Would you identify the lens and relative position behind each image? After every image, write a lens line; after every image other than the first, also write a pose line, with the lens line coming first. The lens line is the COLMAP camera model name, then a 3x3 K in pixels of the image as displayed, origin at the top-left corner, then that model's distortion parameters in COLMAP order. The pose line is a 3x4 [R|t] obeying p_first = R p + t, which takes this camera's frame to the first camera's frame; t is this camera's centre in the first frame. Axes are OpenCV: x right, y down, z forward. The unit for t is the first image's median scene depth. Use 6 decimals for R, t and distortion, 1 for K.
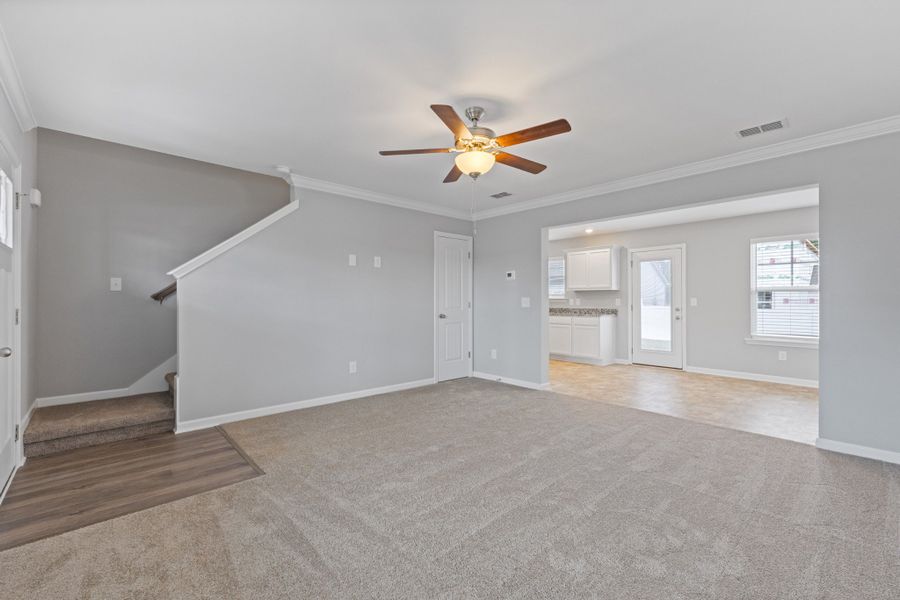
lens RADIAL K [[377.8, 0, 451.5], [0, 377.8, 297.8], [0, 0, 1]] dist [-0.000018, 0.000014]
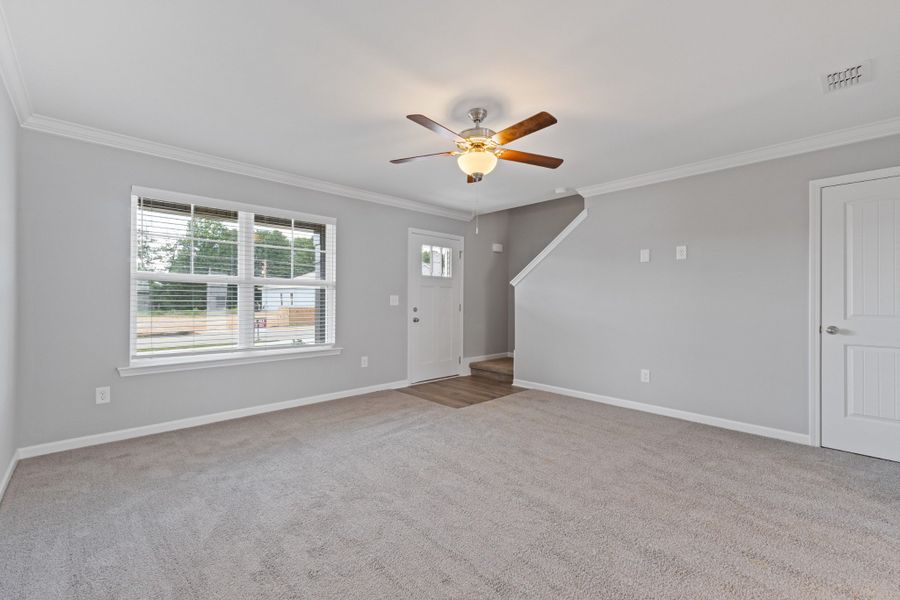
lens RADIAL K [[377.8, 0, 451.5], [0, 377.8, 297.8], [0, 0, 1]] dist [-0.000018, 0.000014]
pose [[0.032796, -0.007112, -0.999437, 0.832443], [0.000585, 0.999975, -0.007097, 0.008550], [0.999462, -0.000352, 0.032800, 0.697940]]
